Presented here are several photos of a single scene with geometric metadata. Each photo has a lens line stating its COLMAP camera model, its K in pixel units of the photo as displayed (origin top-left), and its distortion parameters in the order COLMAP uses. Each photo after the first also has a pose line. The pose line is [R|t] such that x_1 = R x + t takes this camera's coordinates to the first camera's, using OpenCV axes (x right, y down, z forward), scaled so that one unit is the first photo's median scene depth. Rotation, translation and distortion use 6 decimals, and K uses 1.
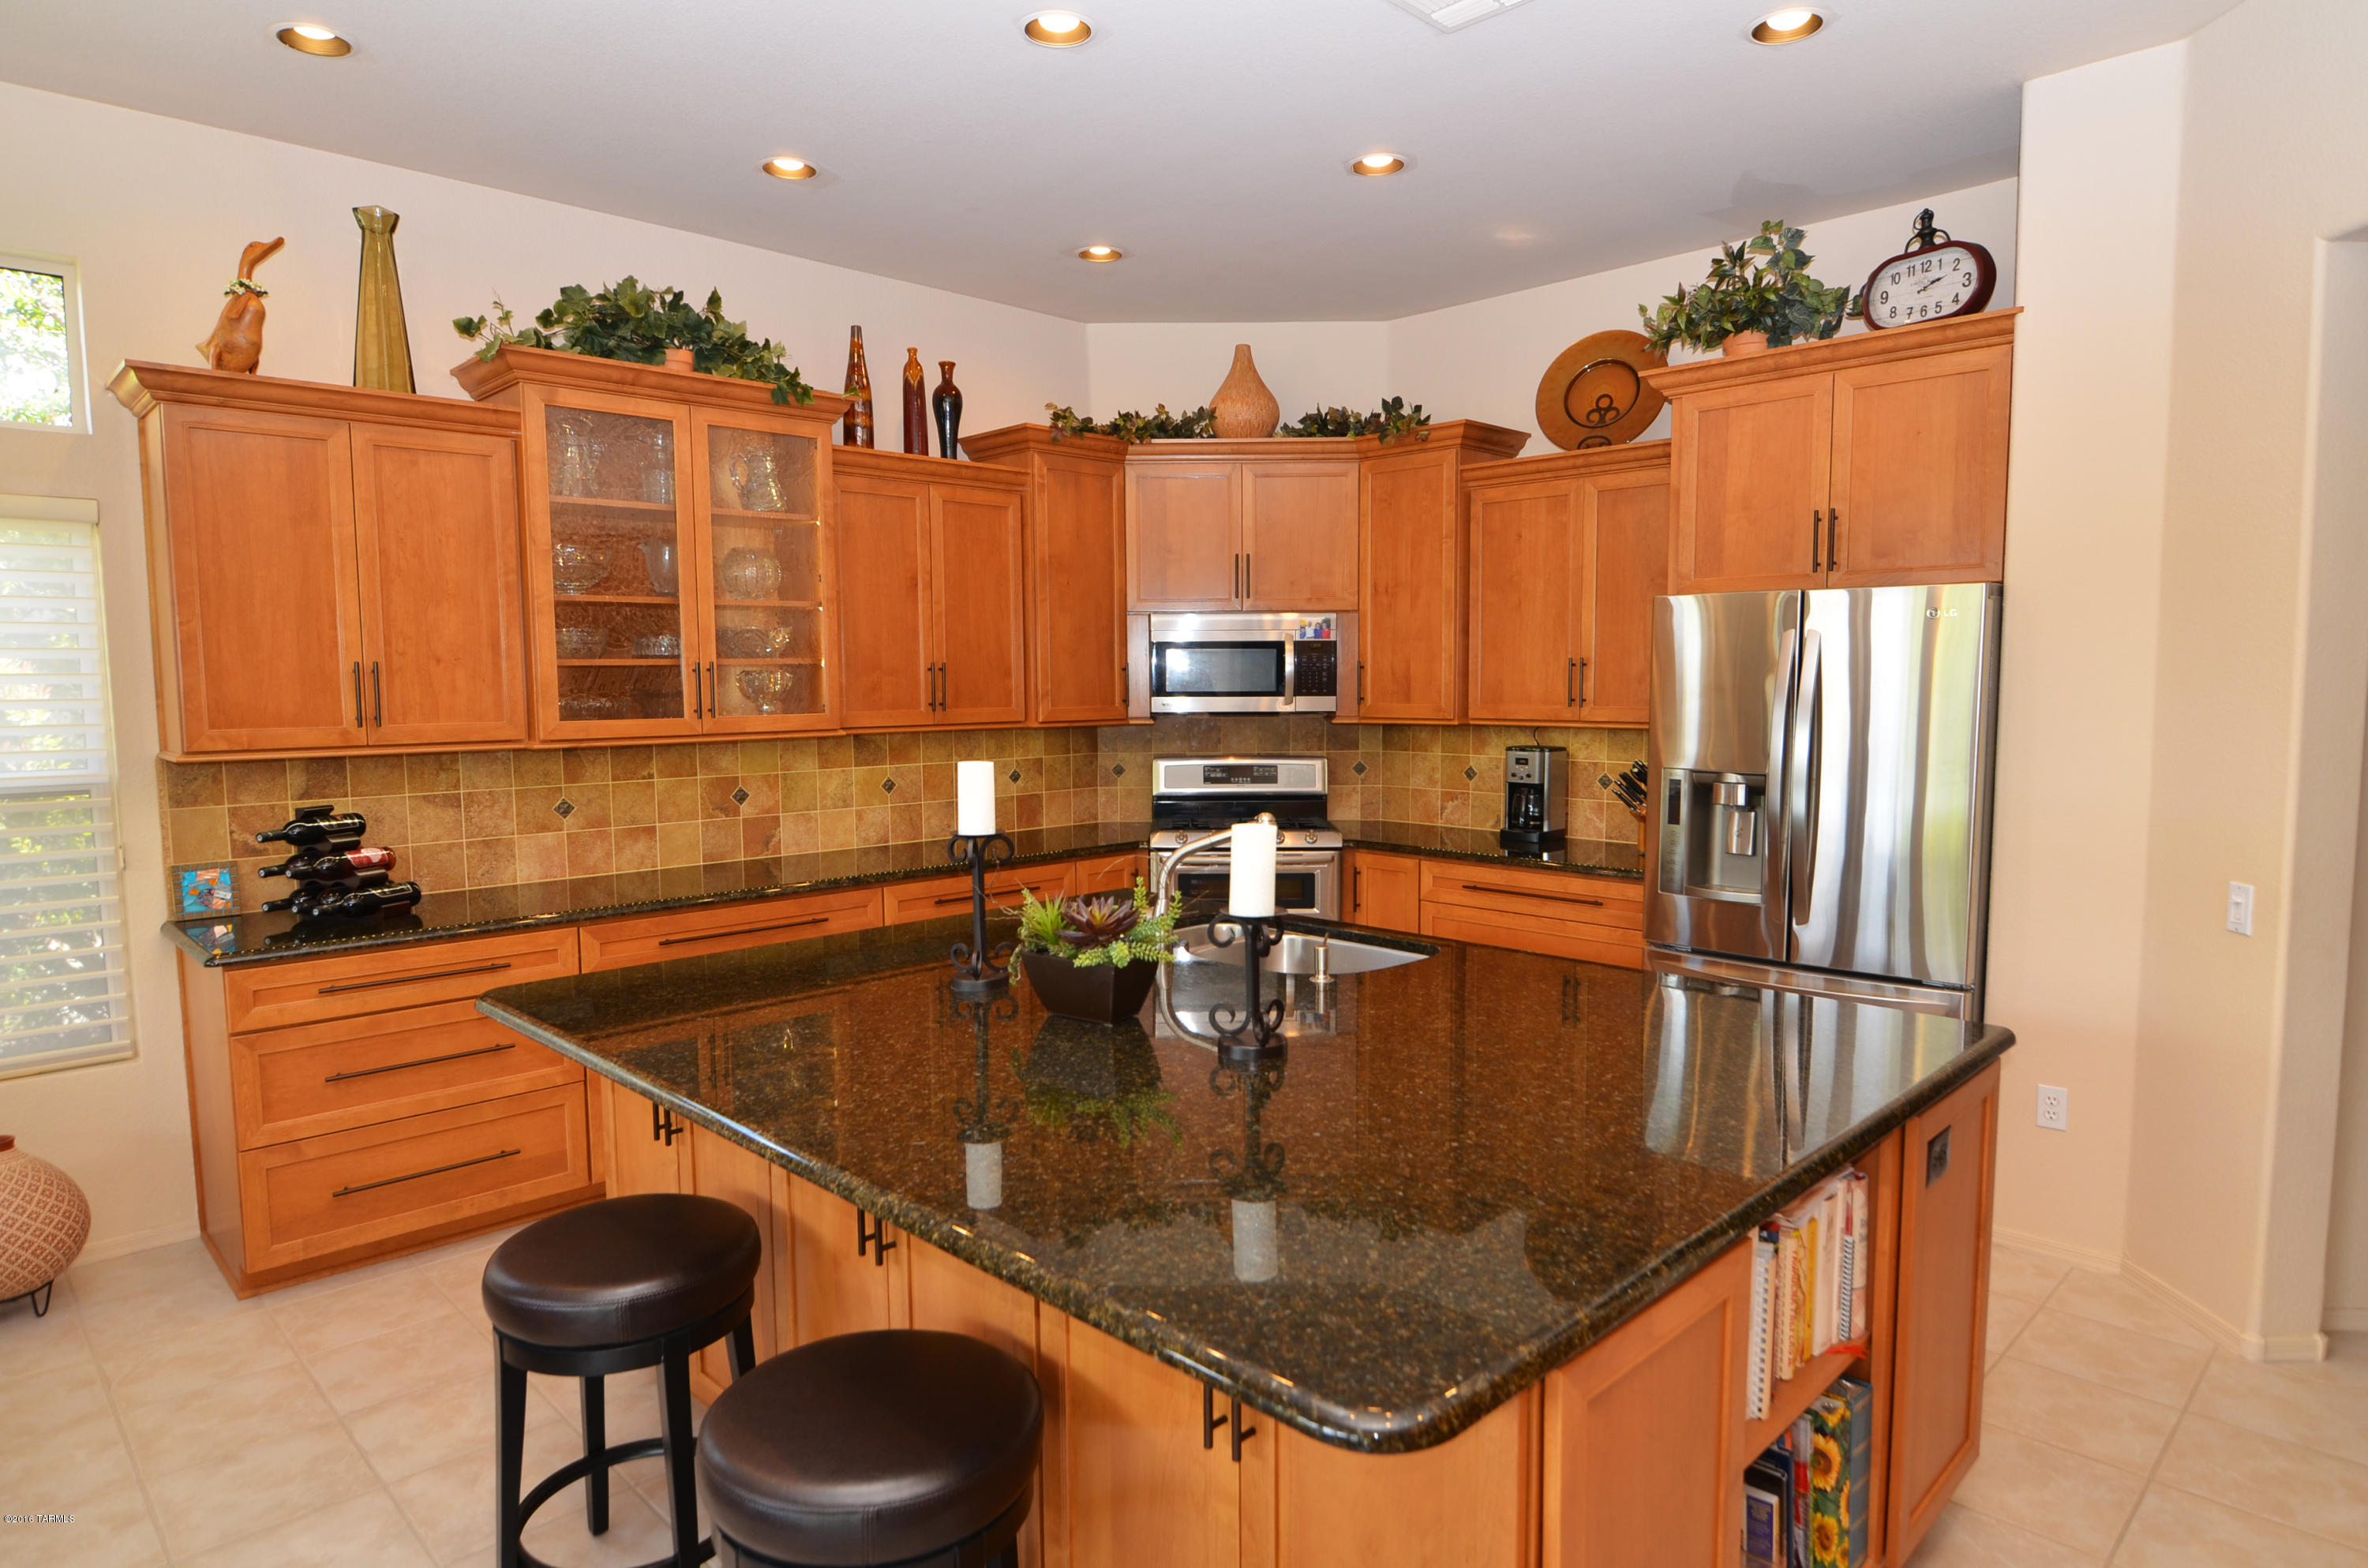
lens RADIAL K [[1348.2, 0, 1185.5], [0, 1348.2, 797.4], [0, 0, 1]] dist [-0.013617, -0.003626]
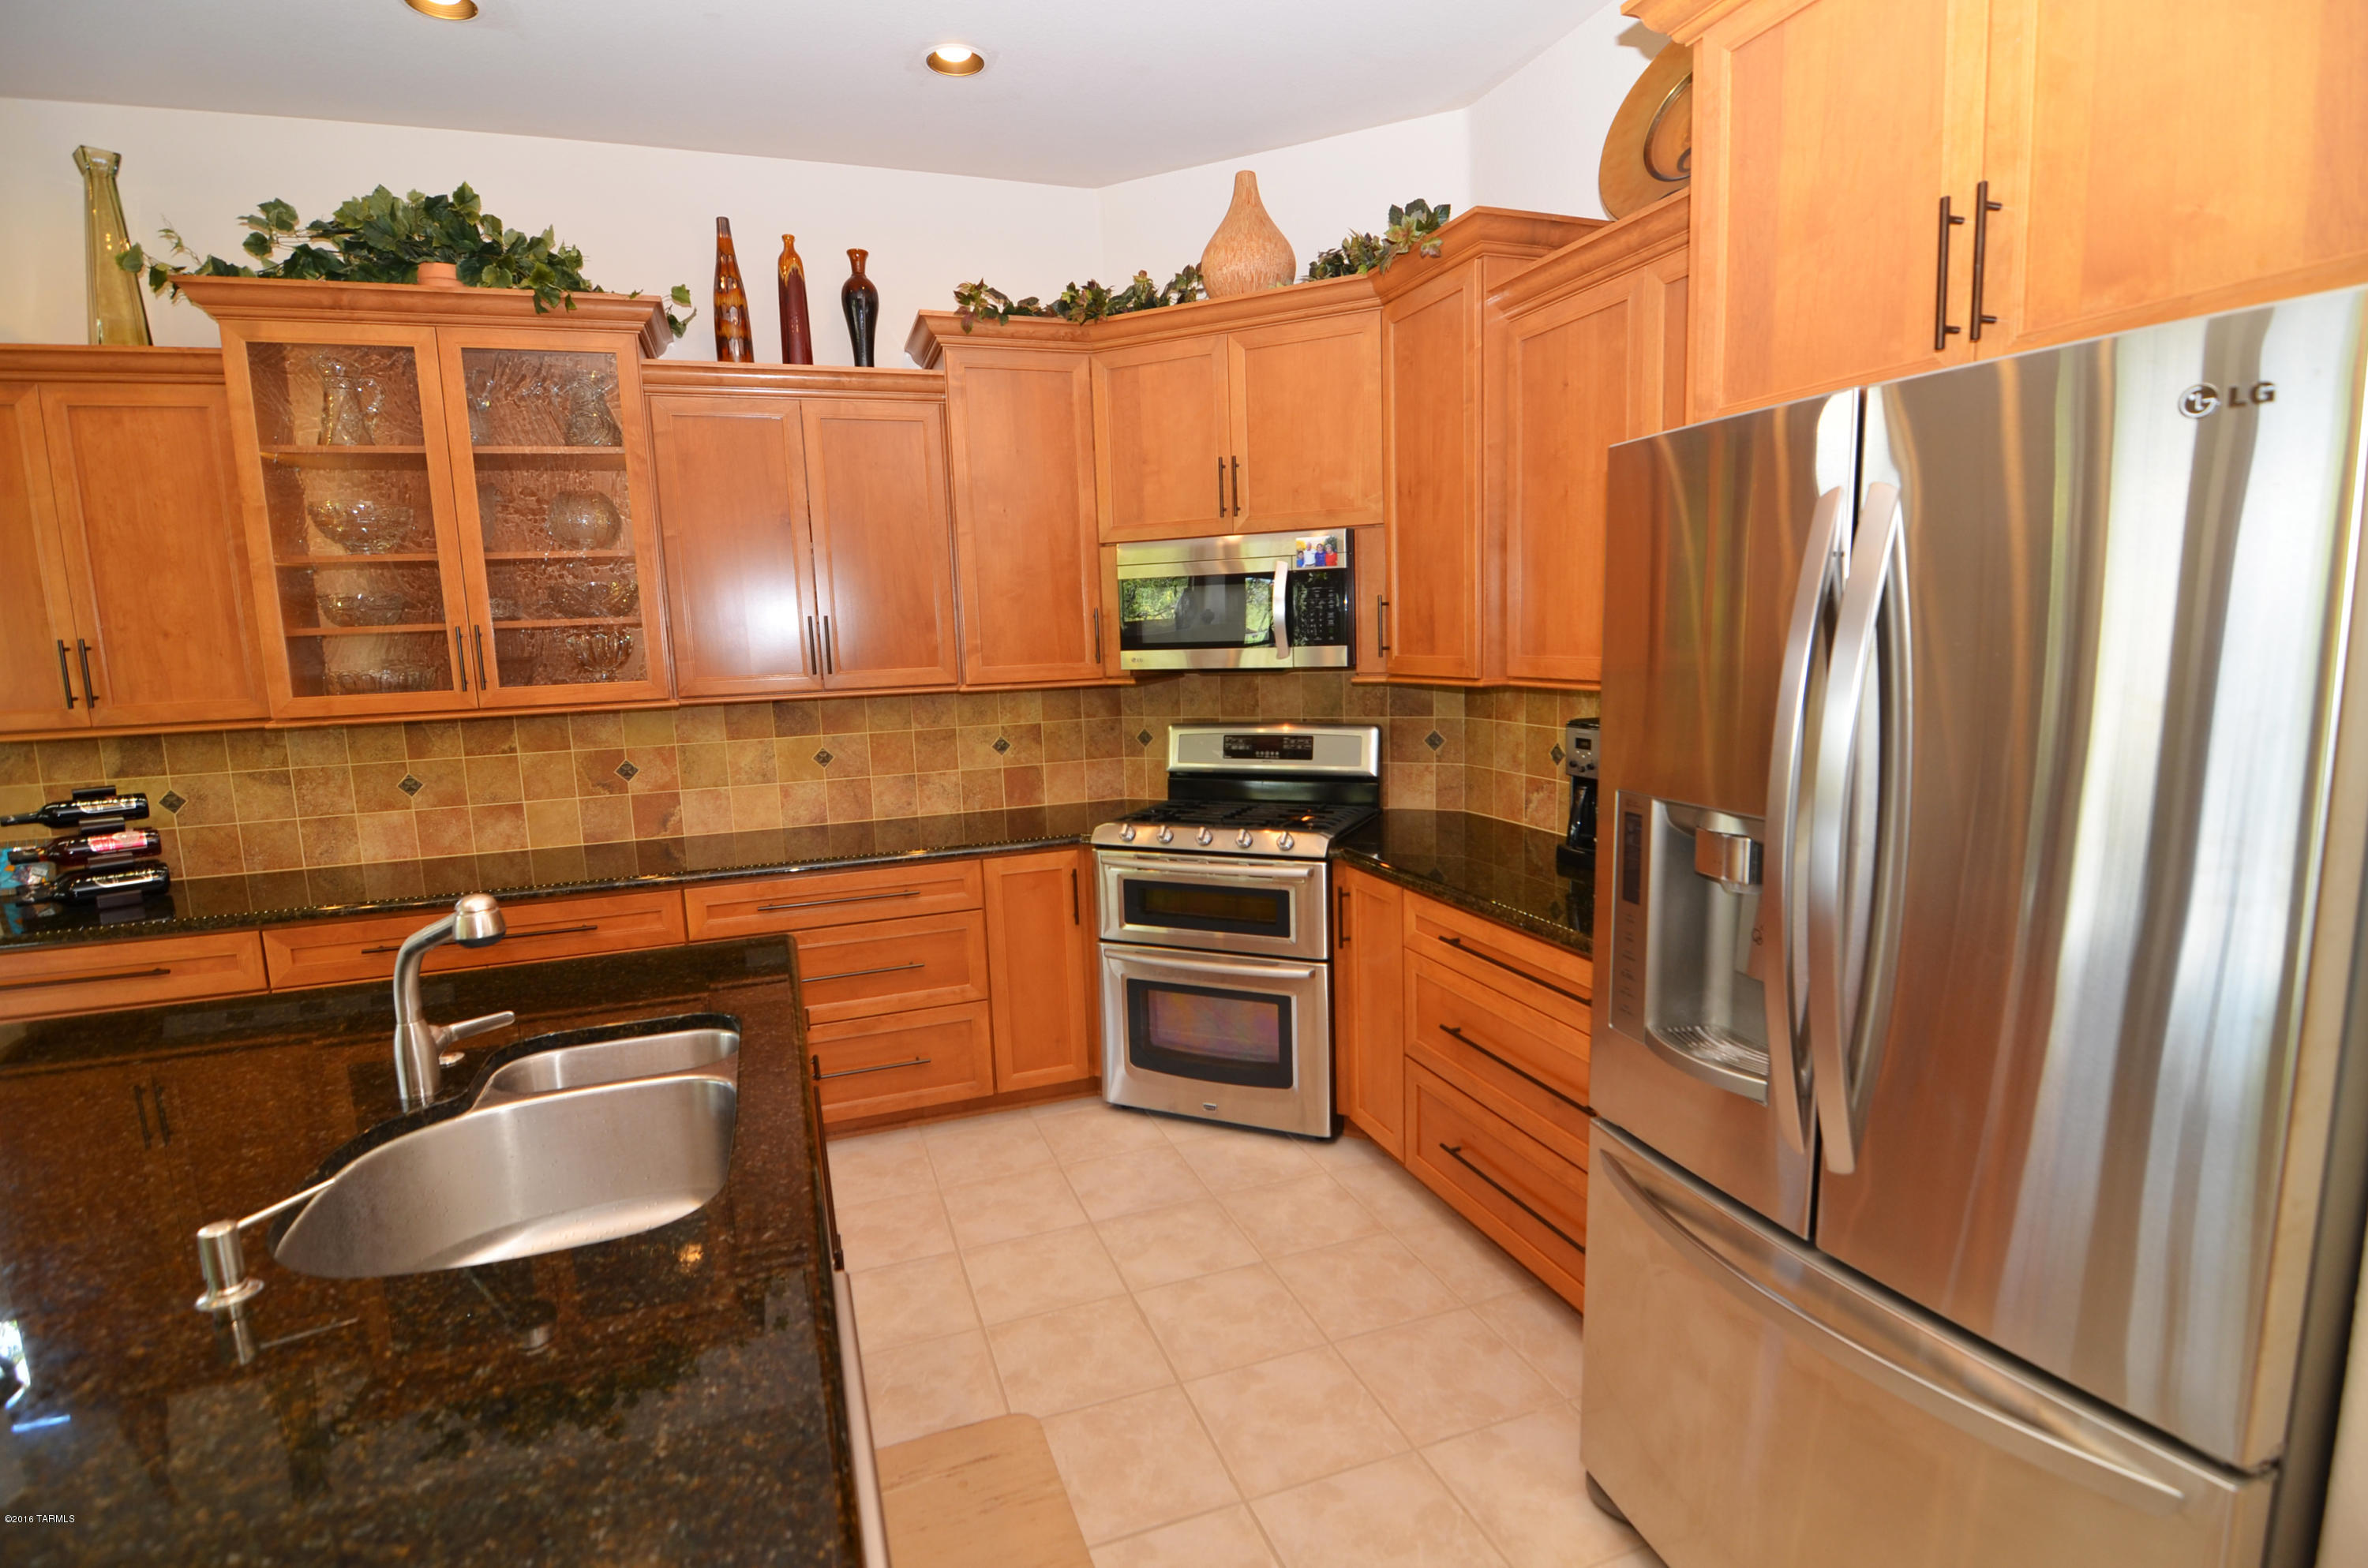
lens RADIAL K [[1121.5, 0, 1194.8], [0, 1121.5, 793.7], [0, 0, 1]] dist [-0.027827, -0.003463]
pose [[0.911635, 0.036953, -0.409335, 0.338827], [-0.011014, 0.997789, 0.065547, -0.040529], [0.410852, -0.055247, 0.910027, 0.492299]]
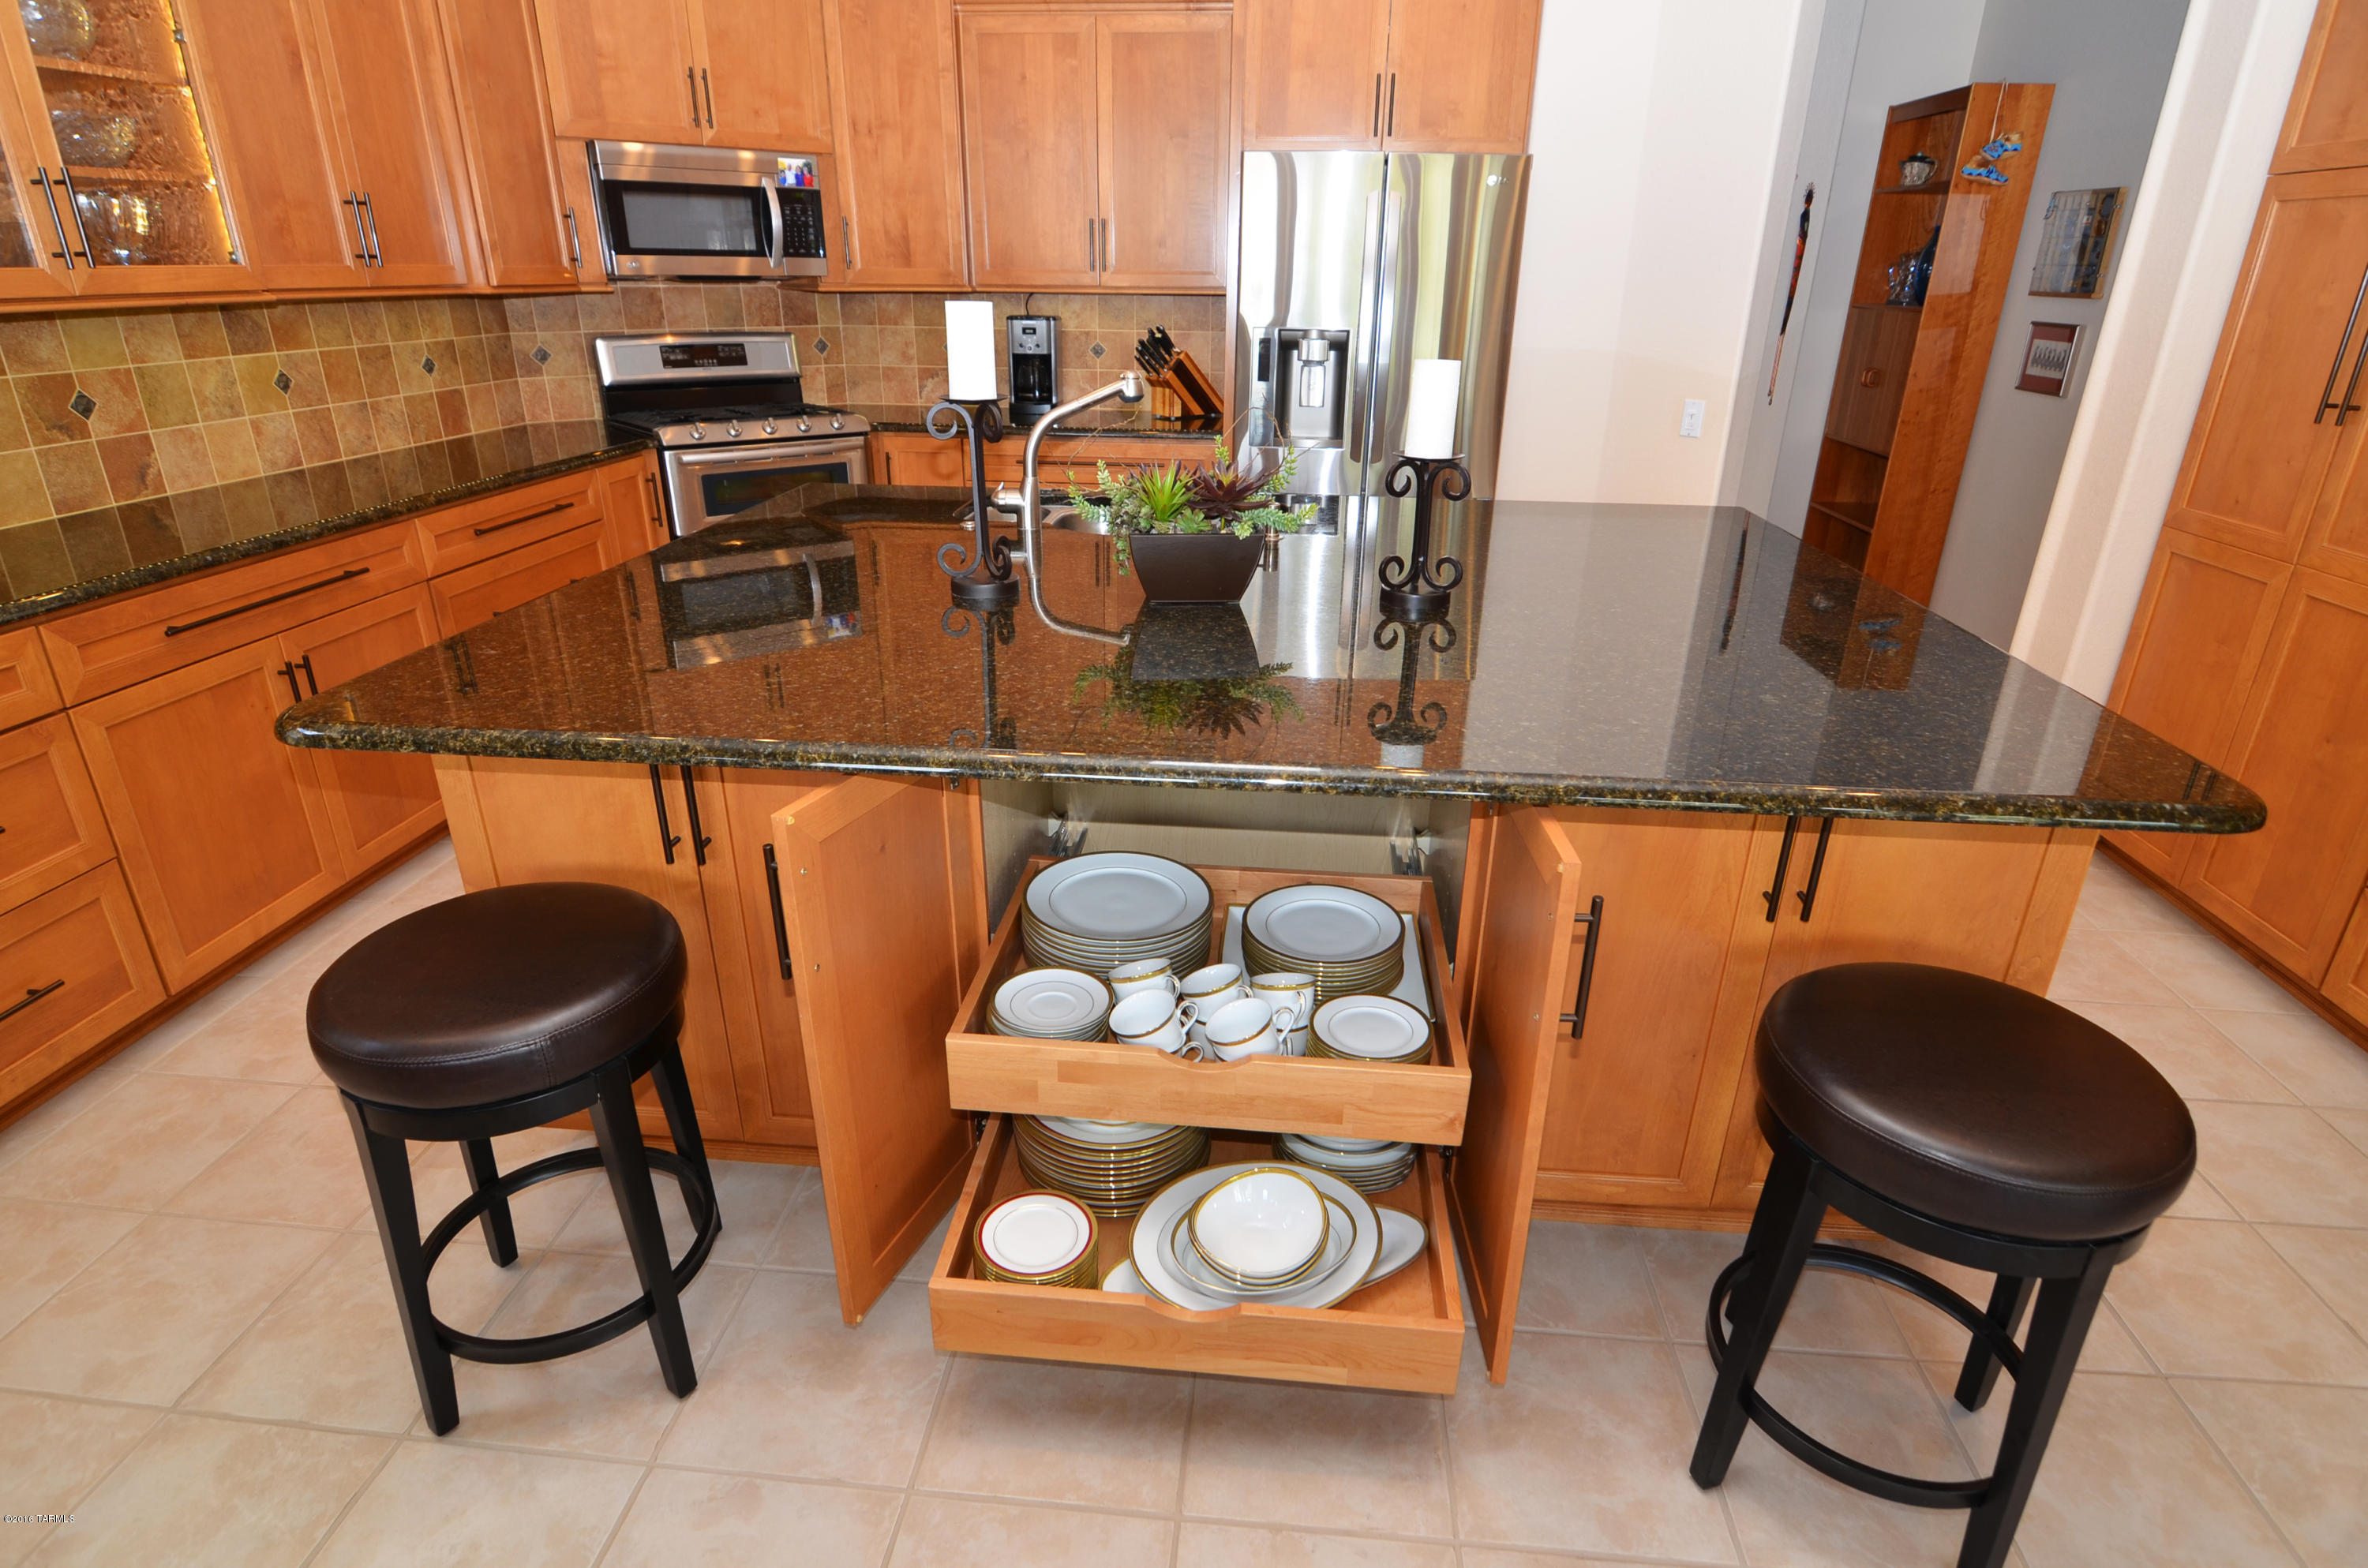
lens RADIAL K [[1220.4, 0, 1182.2], [0, 1220.4, 802.3], [0, 0, 1]] dist [-0.013476, -0.005017]
pose [[0.766756, -0.242272, 0.594466, -0.326746], [0.041883, 0.942955, 0.330275, 0.011110], [-0.640571, -0.228342, 0.733163, 0.201783]]
